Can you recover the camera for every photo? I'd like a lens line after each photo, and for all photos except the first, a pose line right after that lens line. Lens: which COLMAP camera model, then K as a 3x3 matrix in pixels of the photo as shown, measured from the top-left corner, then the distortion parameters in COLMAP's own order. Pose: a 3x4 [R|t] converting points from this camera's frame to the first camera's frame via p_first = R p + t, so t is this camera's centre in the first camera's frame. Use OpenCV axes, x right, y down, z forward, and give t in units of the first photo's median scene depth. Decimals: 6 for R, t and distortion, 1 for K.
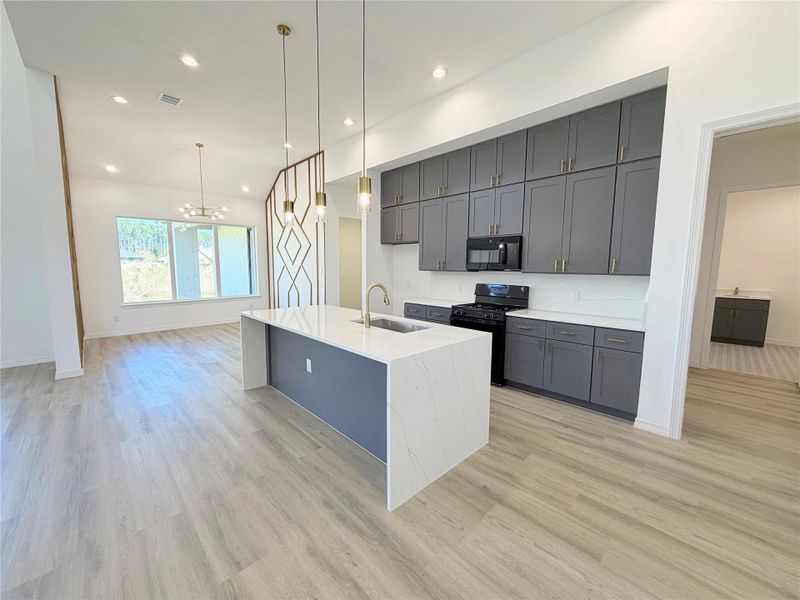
lens RADIAL K [[318.3, 0, 394.5], [0, 318.3, 303.2], [0, 0, 1]] dist [0.001877, 0.000263]
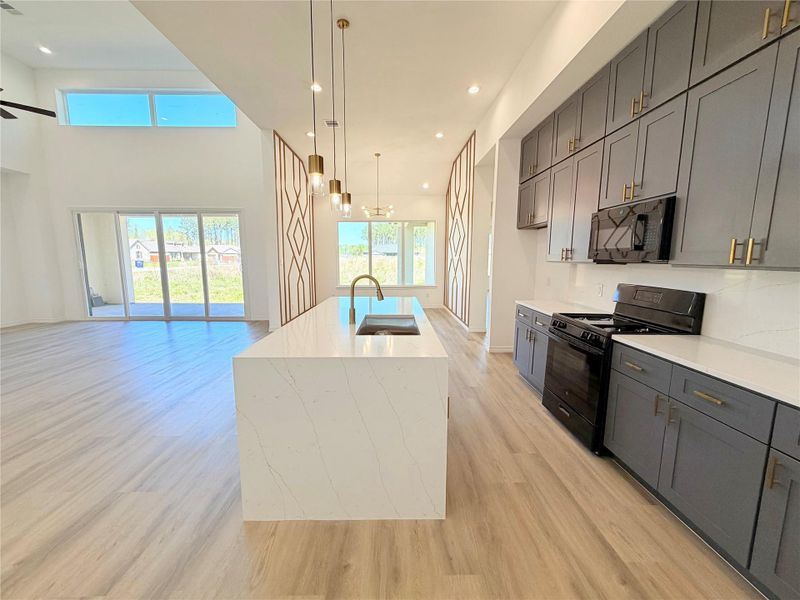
lens RADIAL K [[318.3, 0, 399.3], [0, 318.3, 301.2], [0, 0, 1]] dist [0.001877, 0.000263]
pose [[0.734740, 0.089006, -0.672484, 0.431202], [-0.078531, 0.995850, 0.046004, -0.026353], [0.673787, 0.019010, 0.738681, 0.298304]]
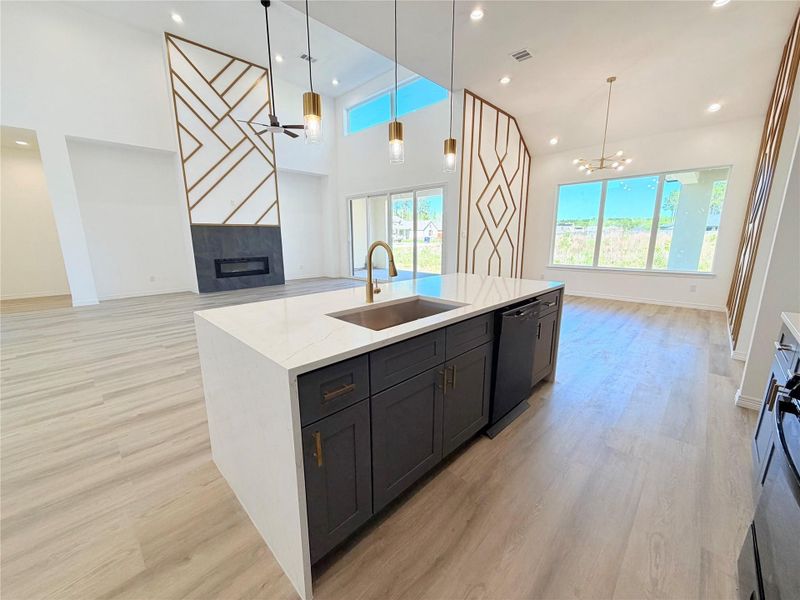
lens RADIAL K [[318.3, 0, 402.4], [0, 318.3, 300.5], [0, 0, 1]] dist [0.001877, 0.000263]
pose [[0.029422, 0.196200, -0.980123, 0.444729], [-0.115031, 0.974697, 0.191660, -0.051524], [0.992926, 0.107105, 0.051246, 0.729142]]
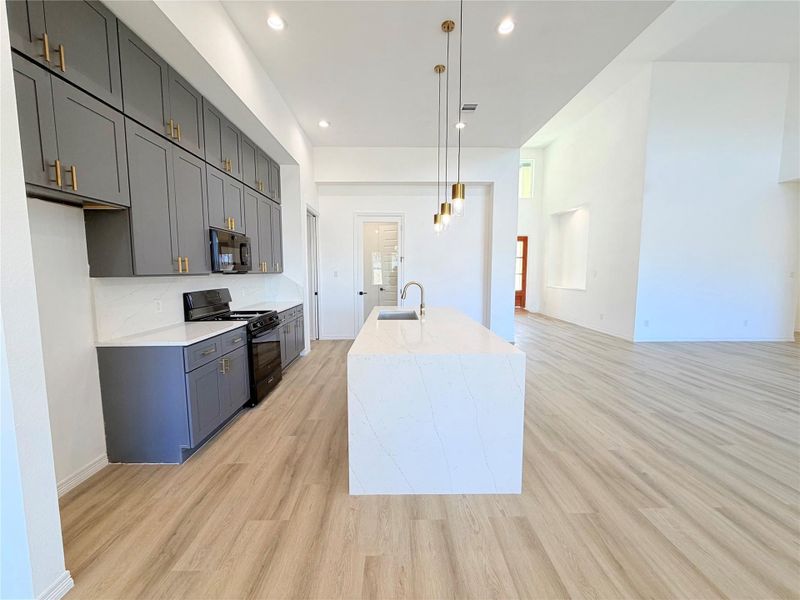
lens RADIAL K [[318.3, 0, 403.8], [0, 318.3, 300.3], [0, 0, 1]] dist [0.001877, 0.000263]
pose [[-0.740724, -0.070612, 0.668088, -0.649272], [0.071186, 0.980613, 0.182569, -0.163730], [-0.668027, 0.182792, -0.721337, 1.417934]]
